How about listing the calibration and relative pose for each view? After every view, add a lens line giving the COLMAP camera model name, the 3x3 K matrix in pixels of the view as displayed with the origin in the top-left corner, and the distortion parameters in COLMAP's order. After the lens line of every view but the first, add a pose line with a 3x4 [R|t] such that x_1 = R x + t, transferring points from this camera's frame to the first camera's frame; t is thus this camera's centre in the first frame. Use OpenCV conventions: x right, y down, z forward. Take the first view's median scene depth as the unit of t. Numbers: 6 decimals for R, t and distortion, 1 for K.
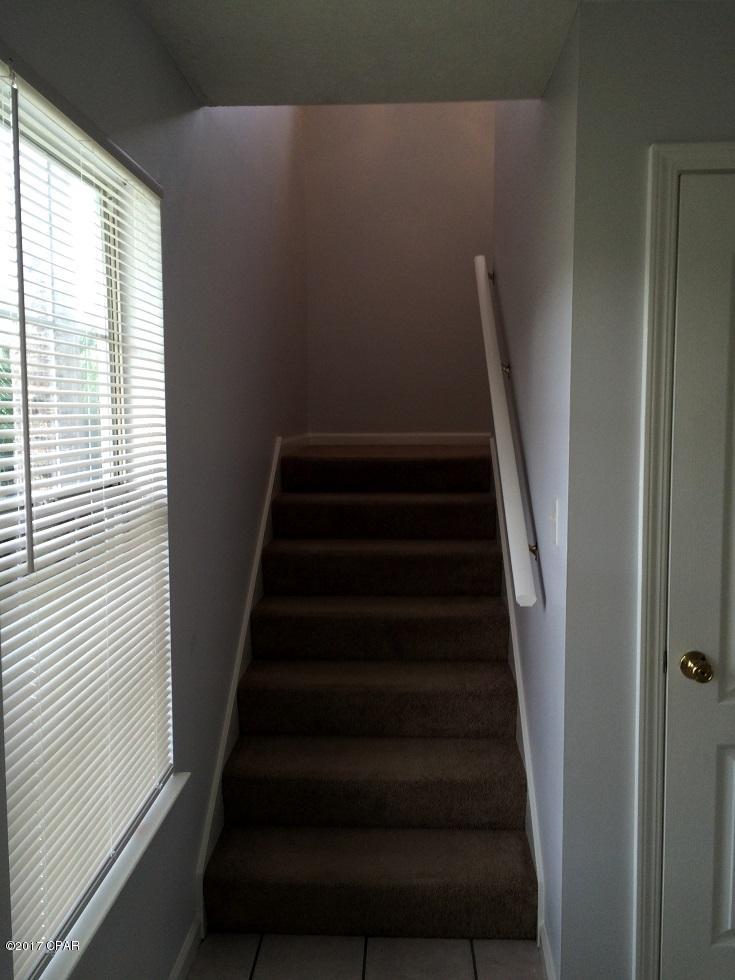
lens RADIAL K [[843.1, 0, 367.7], [0, 843.1, 489.6], [0, 0, 1]] dist [0.006081, 0.005619]
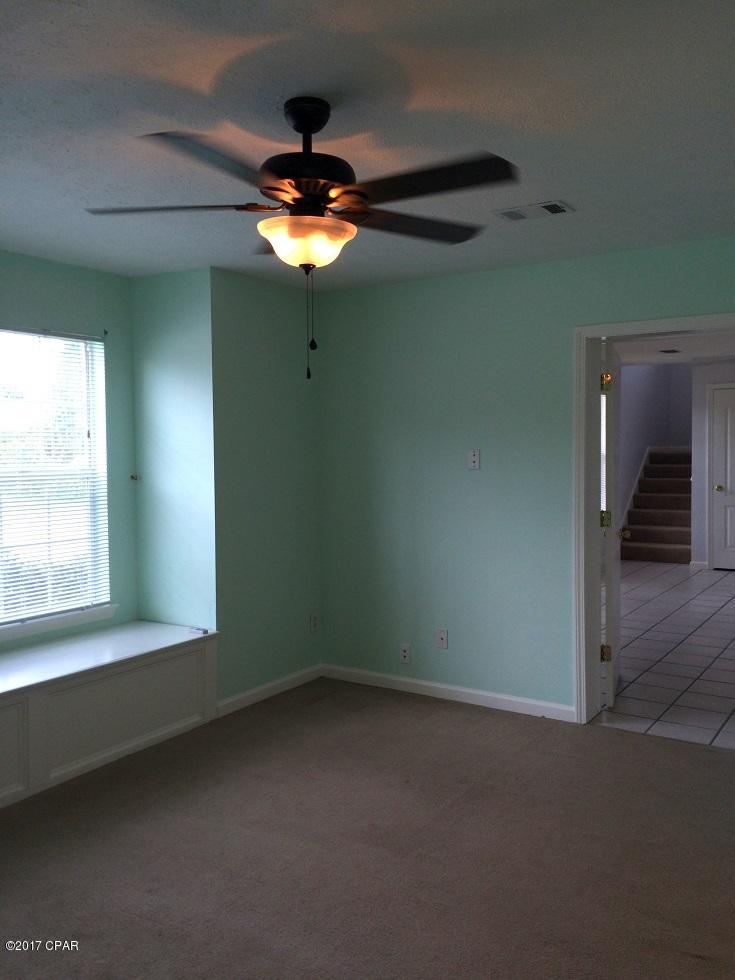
lens RADIAL K [[843.1, 0, 368.2], [0, 843.1, 488.4], [0, 0, 1]] dist [0.006081, 0.005619]
pose [[0.859043, 0.008354, -0.511835, 0.701656], [-0.029211, 0.999038, -0.032721, 0.264163], [0.511069, 0.043060, 0.858461, -2.571654]]
